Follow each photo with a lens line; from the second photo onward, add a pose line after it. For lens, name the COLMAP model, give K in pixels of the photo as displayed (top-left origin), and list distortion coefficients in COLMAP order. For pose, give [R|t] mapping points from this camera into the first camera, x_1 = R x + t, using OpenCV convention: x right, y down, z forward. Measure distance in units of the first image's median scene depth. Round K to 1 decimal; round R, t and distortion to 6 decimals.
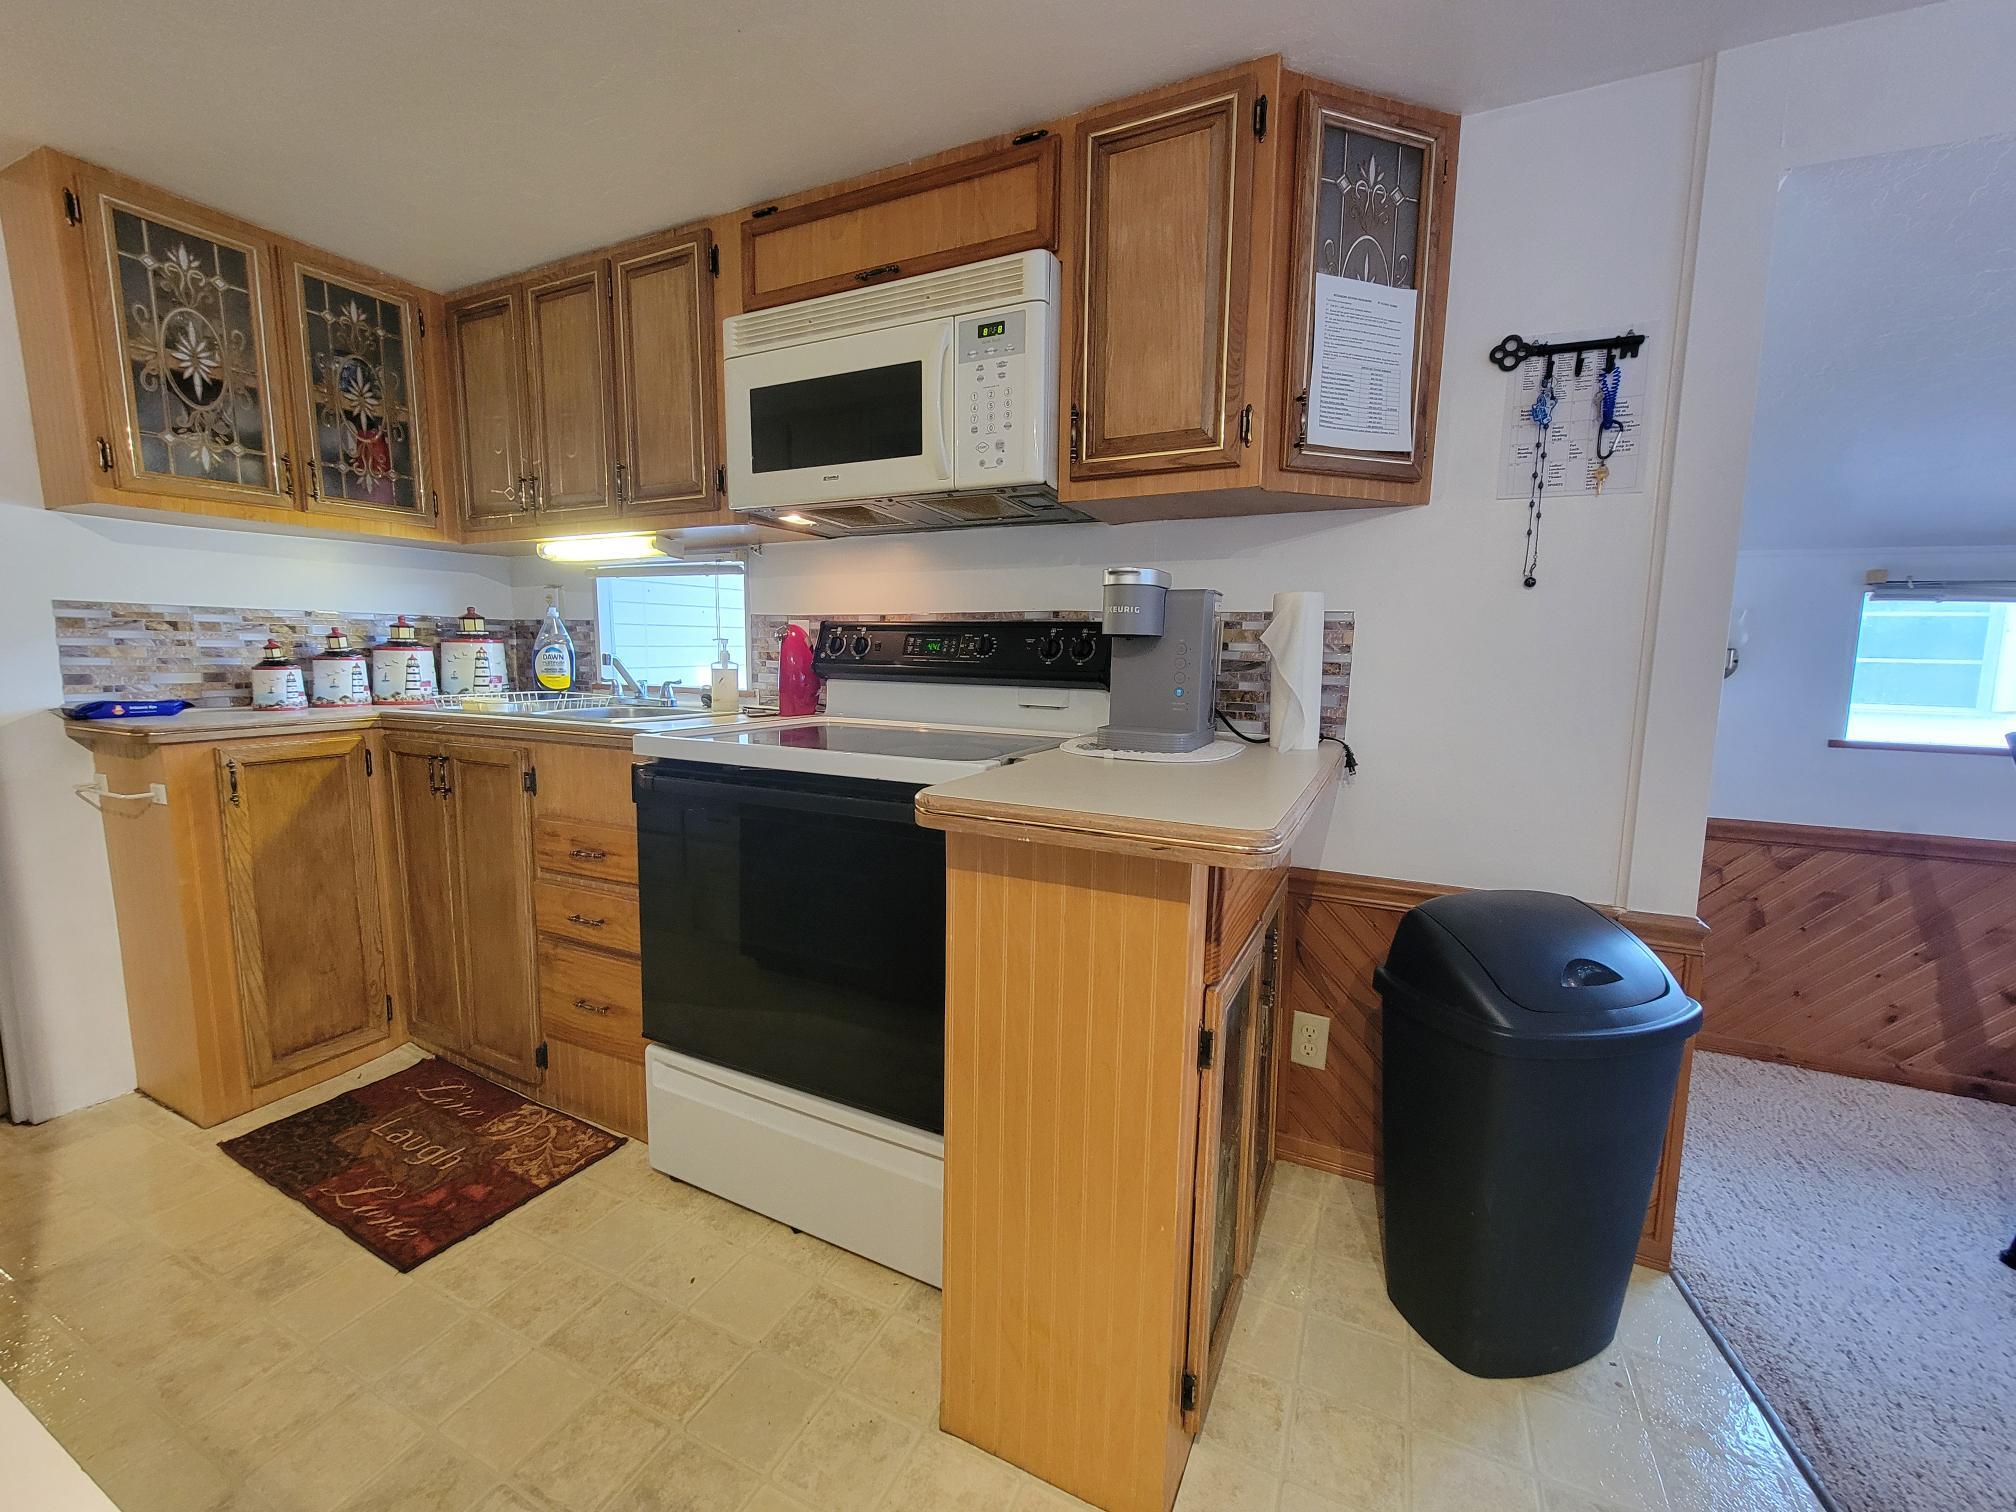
lens RADIAL K [[818.2, 0, 1017.4], [0, 818.2, 746.2], [0, 0, 1]] dist [-0.002173, -0.000517]
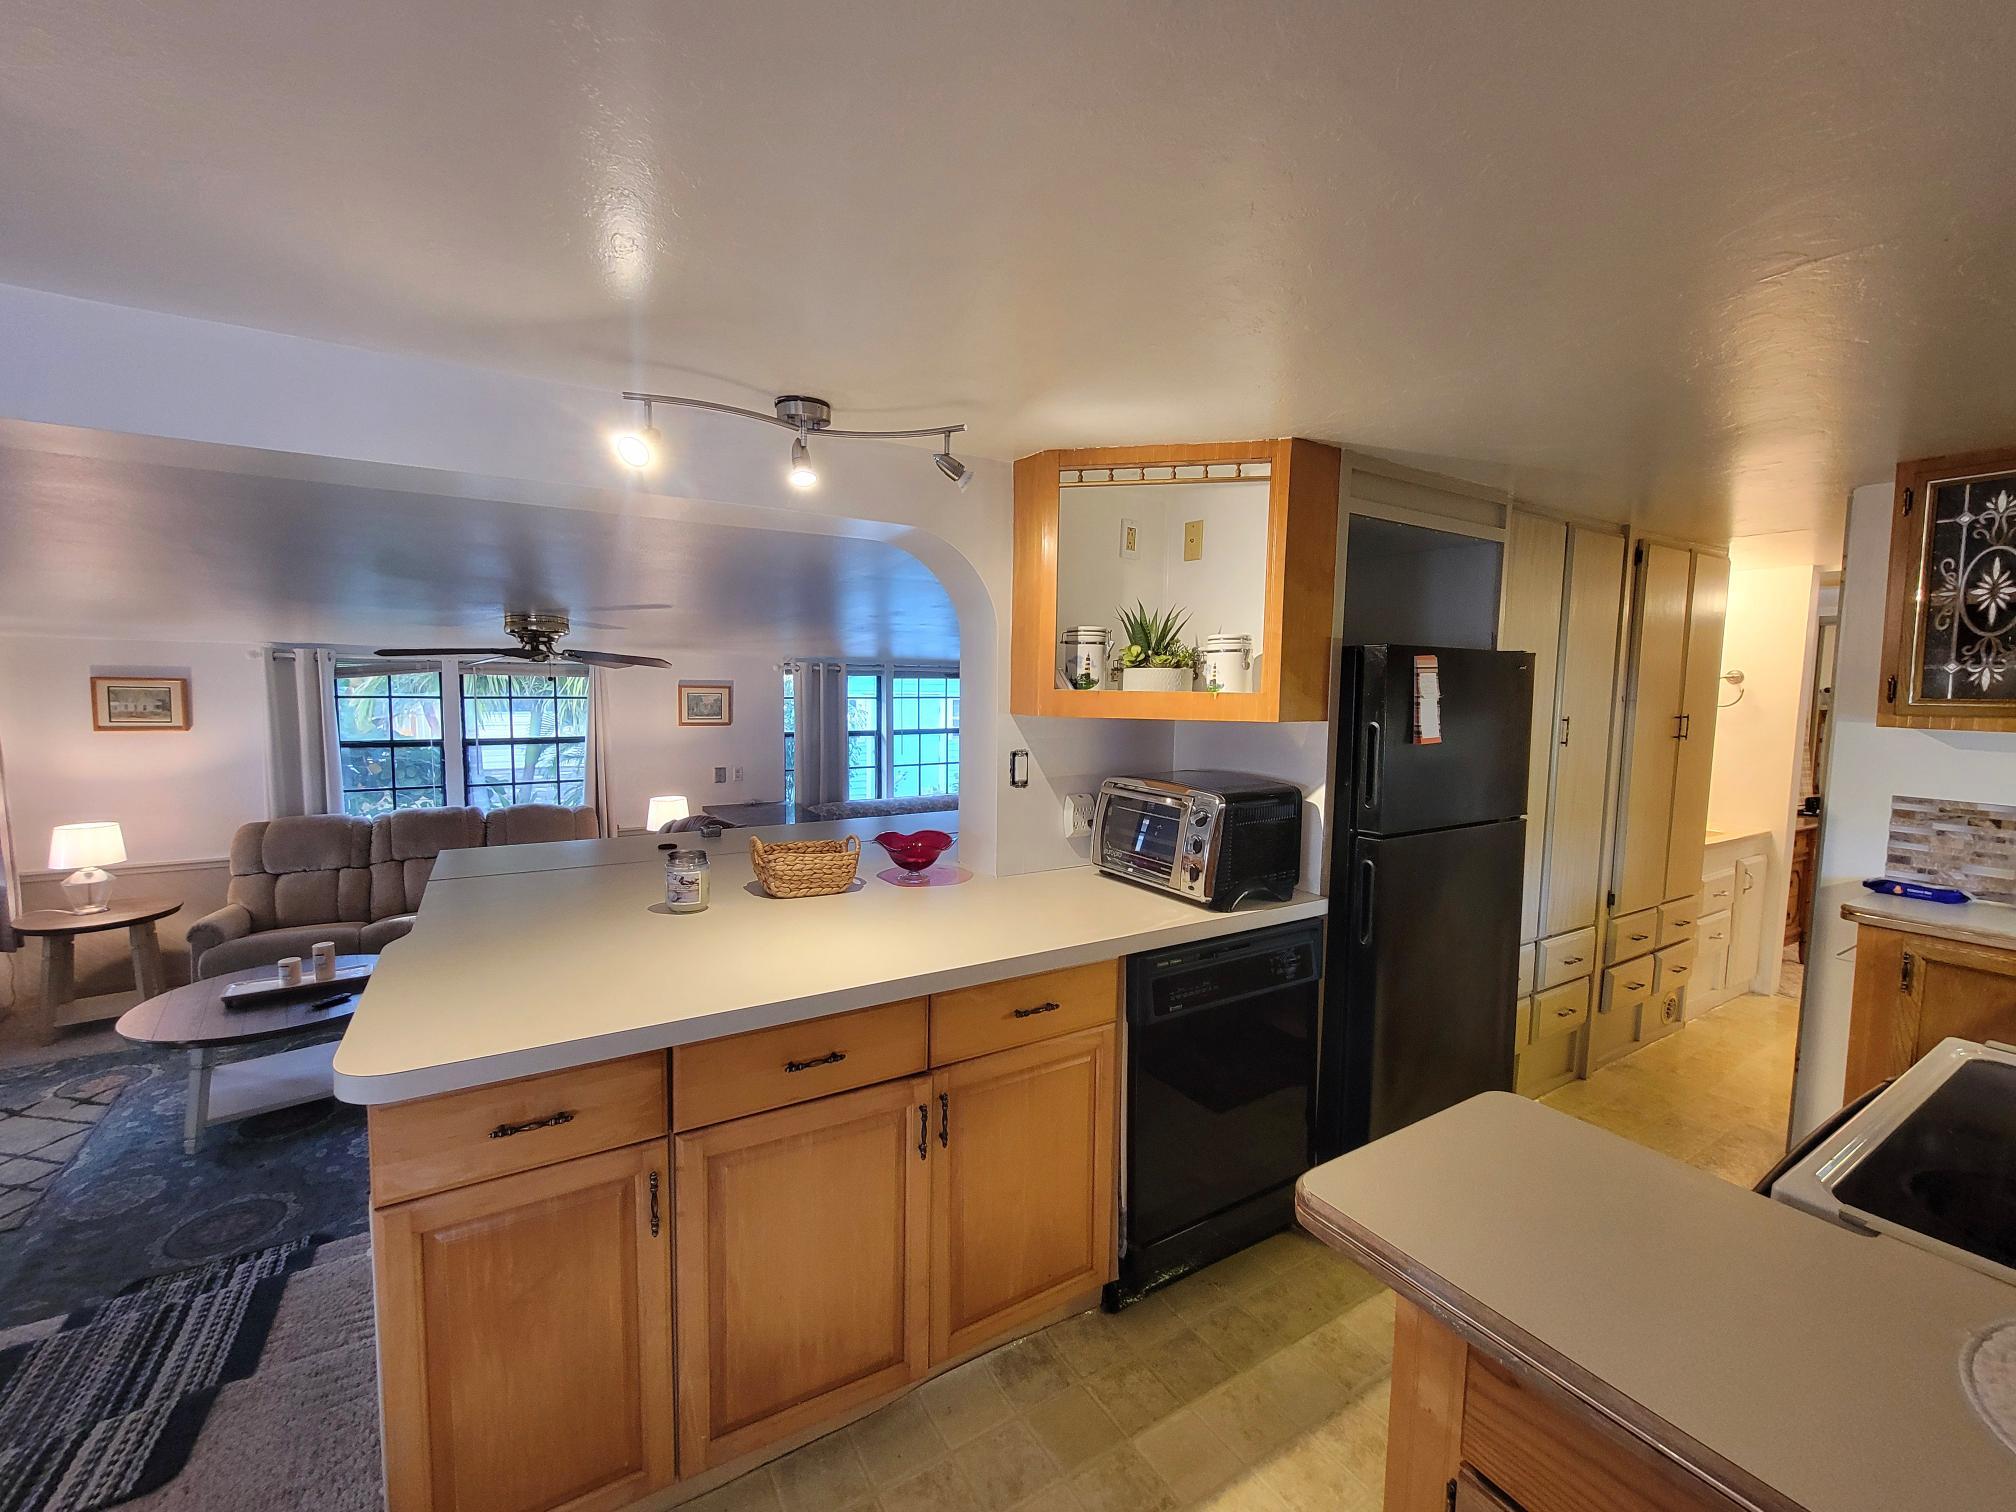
lens RADIAL K [[818.2, 0, 1006.4], [0, 818.2, 752.6], [0, 0, 1]] dist [-0.002173, -0.000517]
pose [[-0.537341, 0.049652, -0.841902, 0.618133], [-0.119735, 0.983662, 0.134433, -0.253190], [0.834822, 0.173041, -0.522617, 0.509977]]
